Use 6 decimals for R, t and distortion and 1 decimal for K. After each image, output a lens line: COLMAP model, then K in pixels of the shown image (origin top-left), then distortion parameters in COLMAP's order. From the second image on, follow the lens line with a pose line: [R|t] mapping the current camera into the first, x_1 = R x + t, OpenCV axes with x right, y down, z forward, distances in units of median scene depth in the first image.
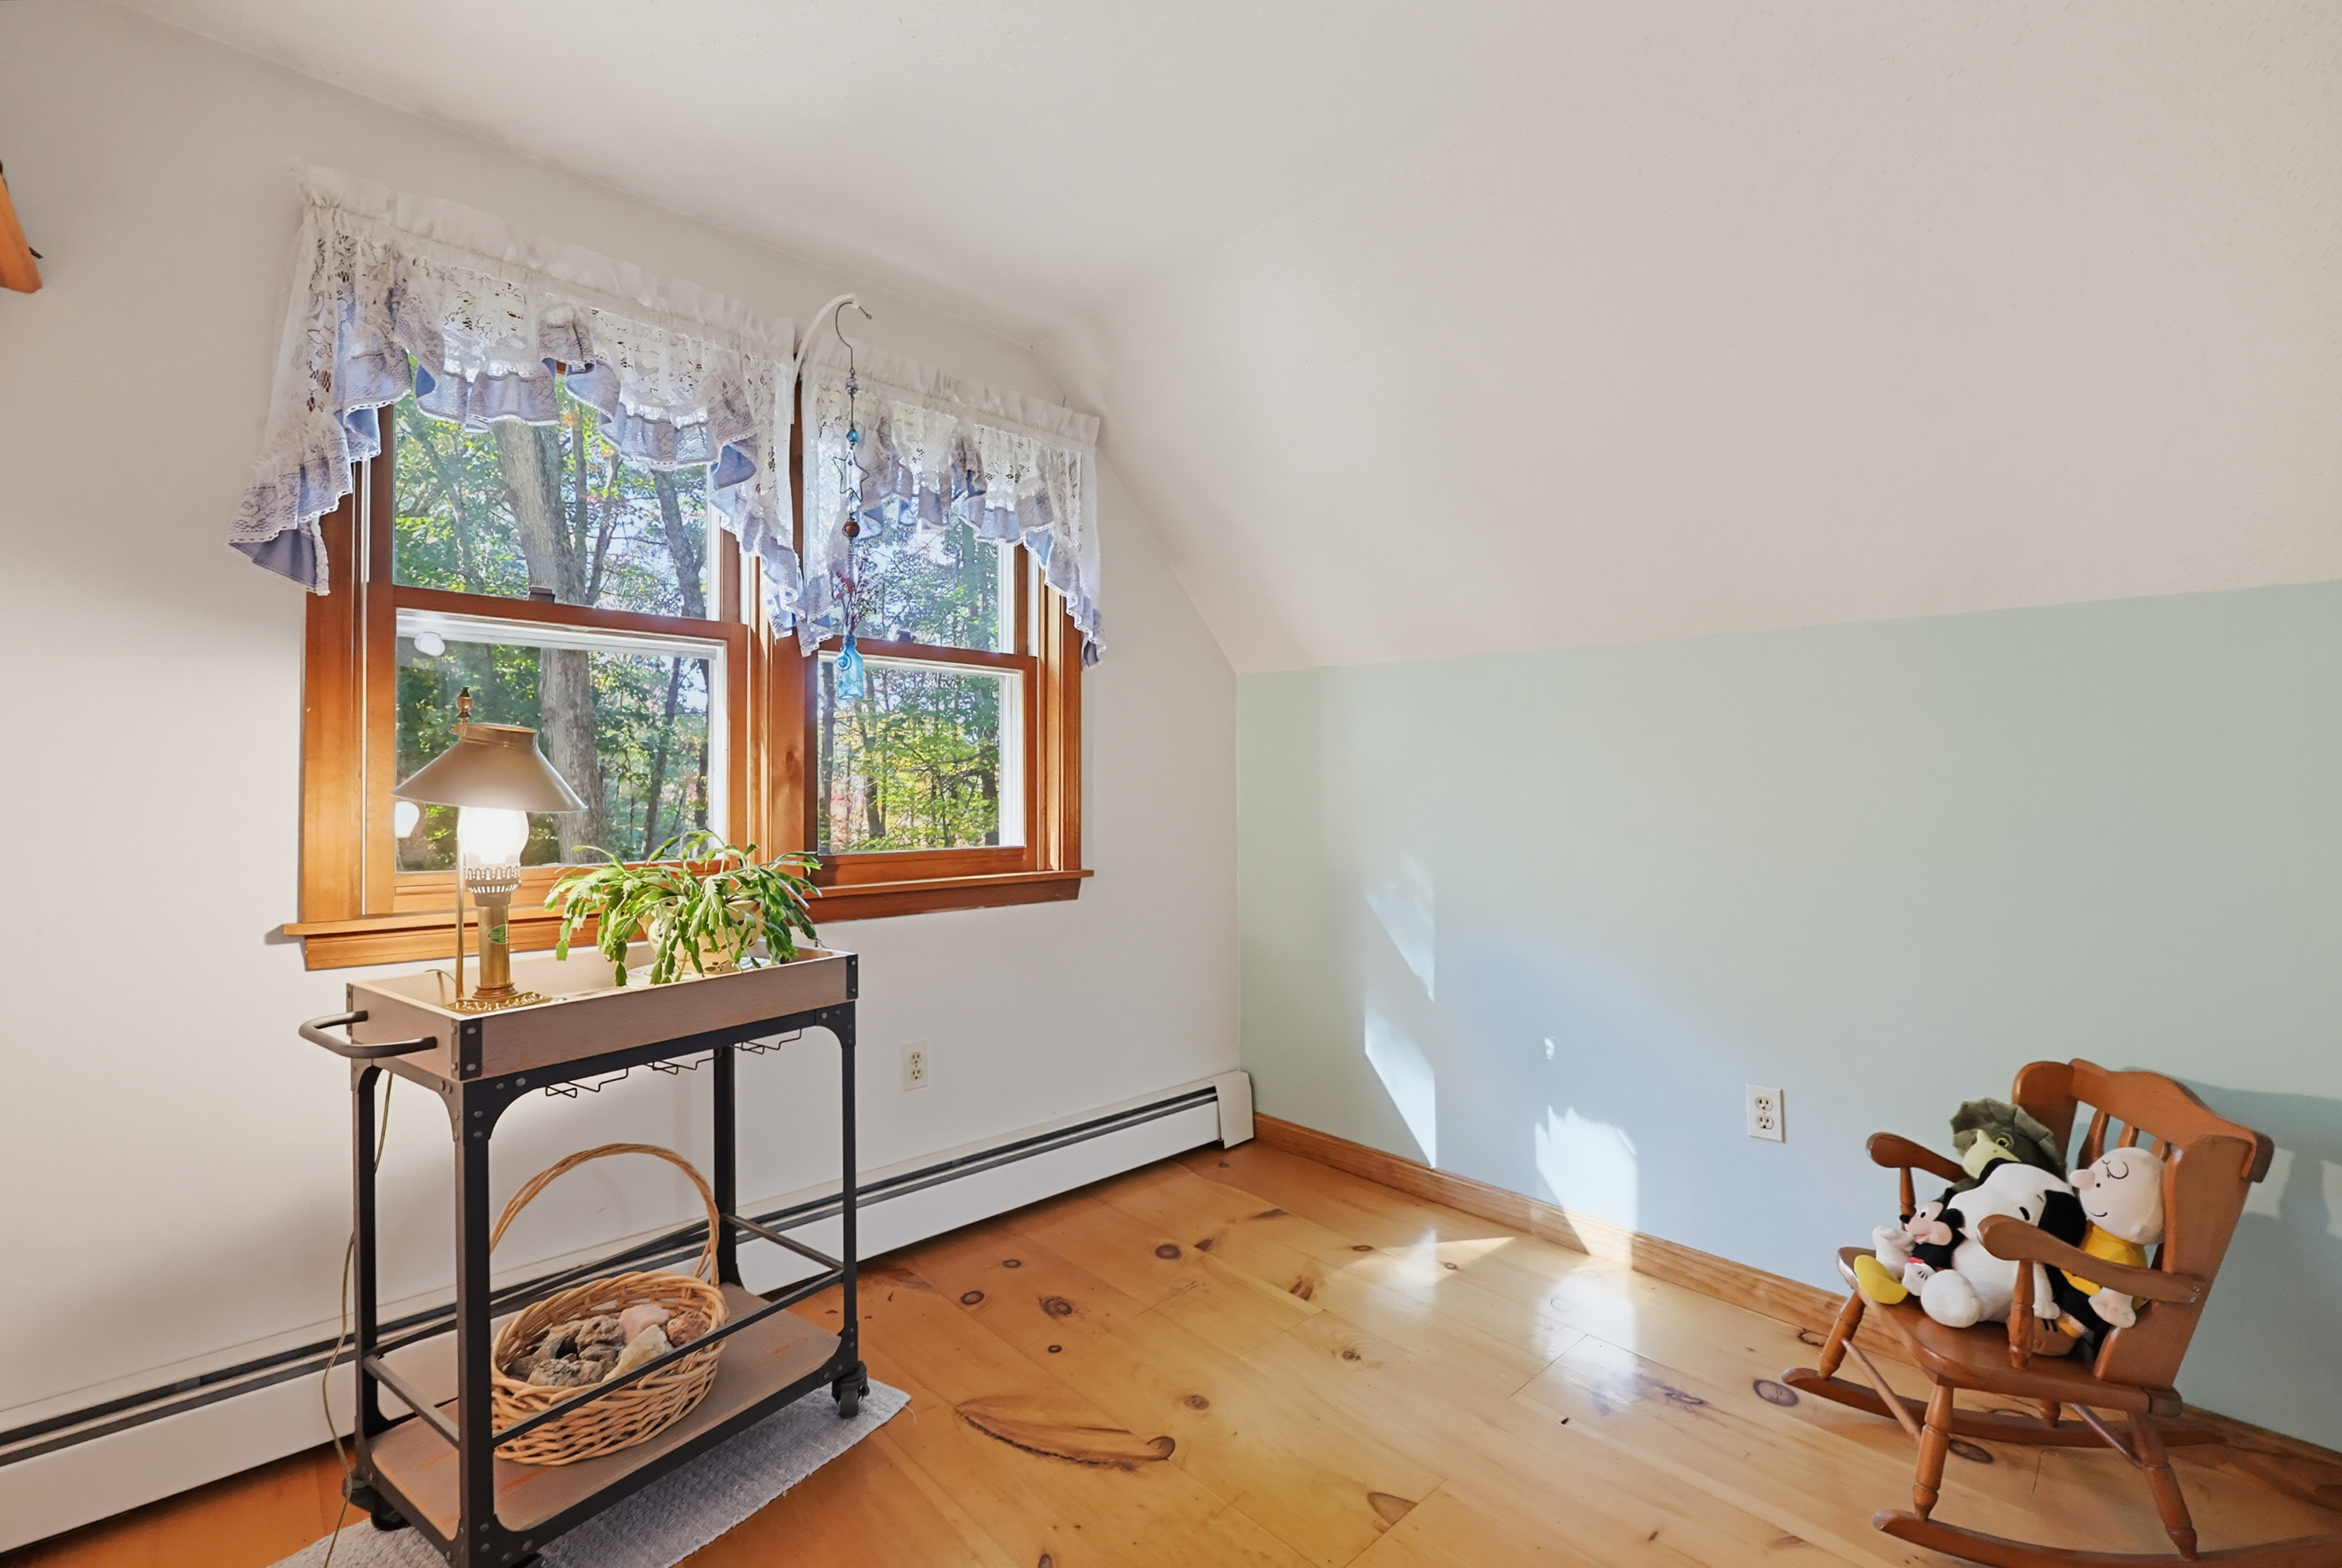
lens RADIAL K [[1011.1, 0, 1171.6], [0, 1011.1, 780.5], [0, 0, 1]] dist [-0.000400, -0.000293]
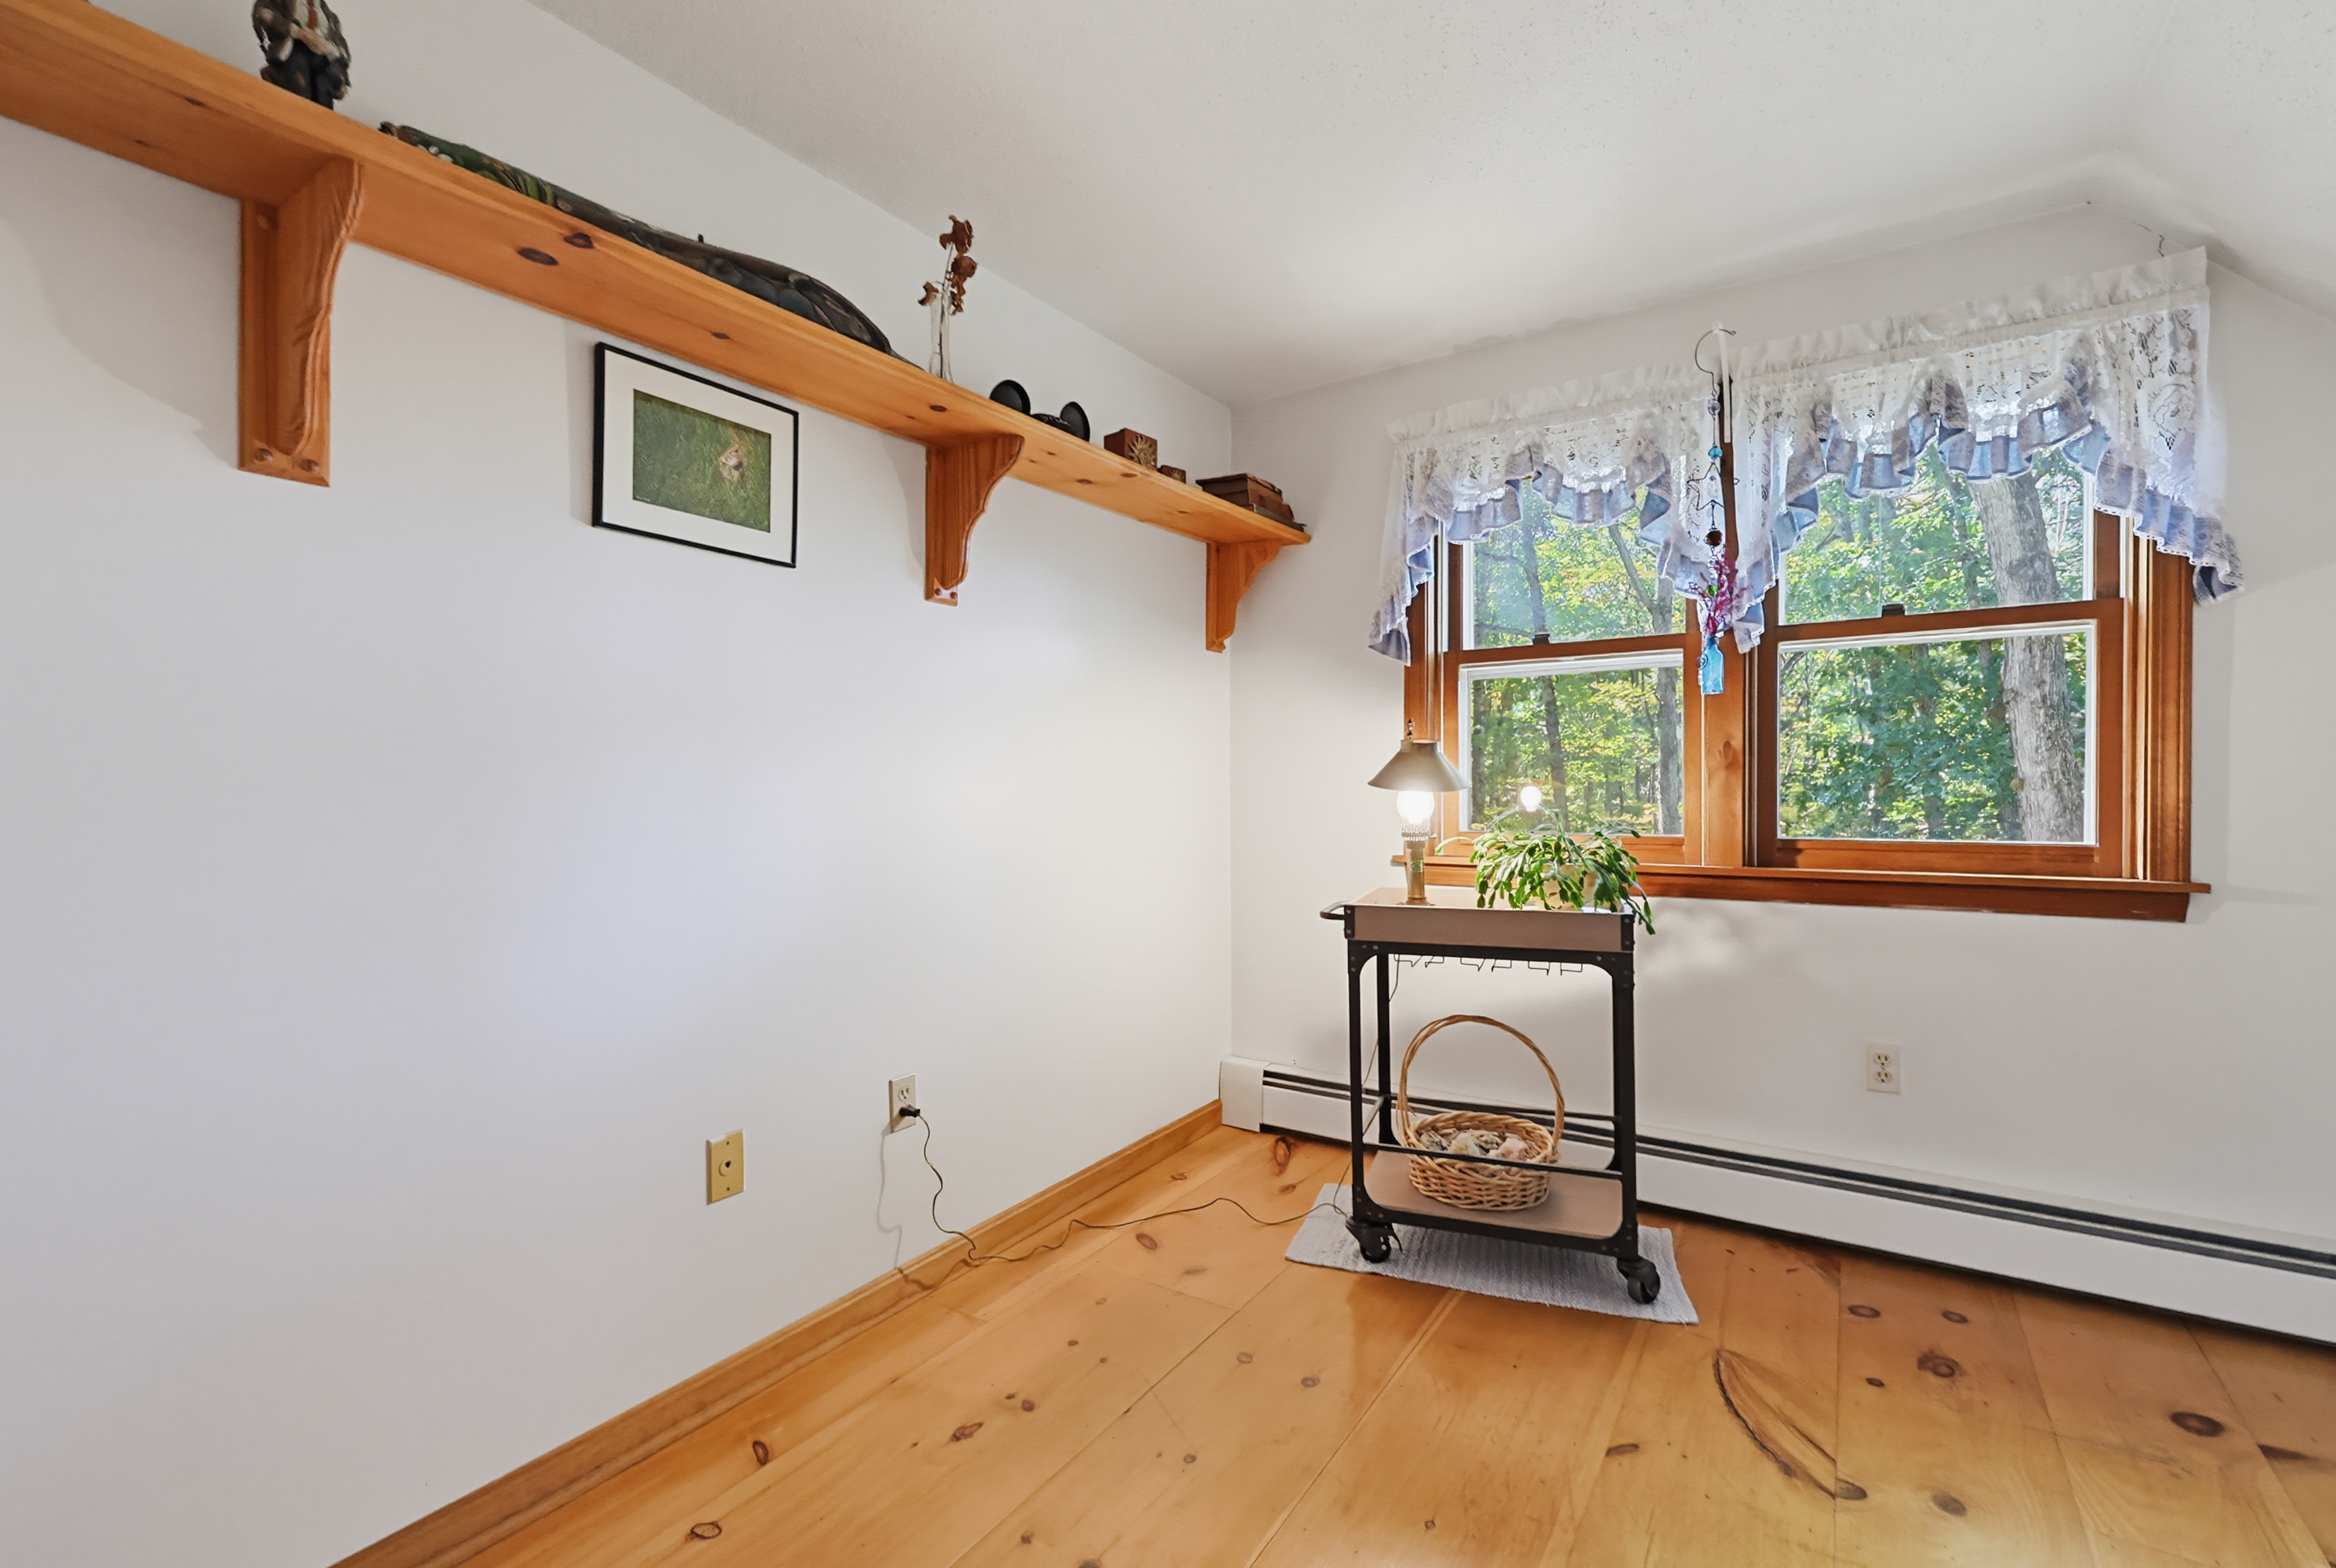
lens RADIAL K [[1022.7, 0, 1163.5], [0, 1022.7, 788.7], [0, 0, 1]] dist [0.000152, -0.000041]
pose [[0.215614, 0.001687, -0.976477, 0.604609], [0.016761, 0.999845, 0.005429, 0.006779], [0.976335, -0.017537, 0.215552, 0.164960]]
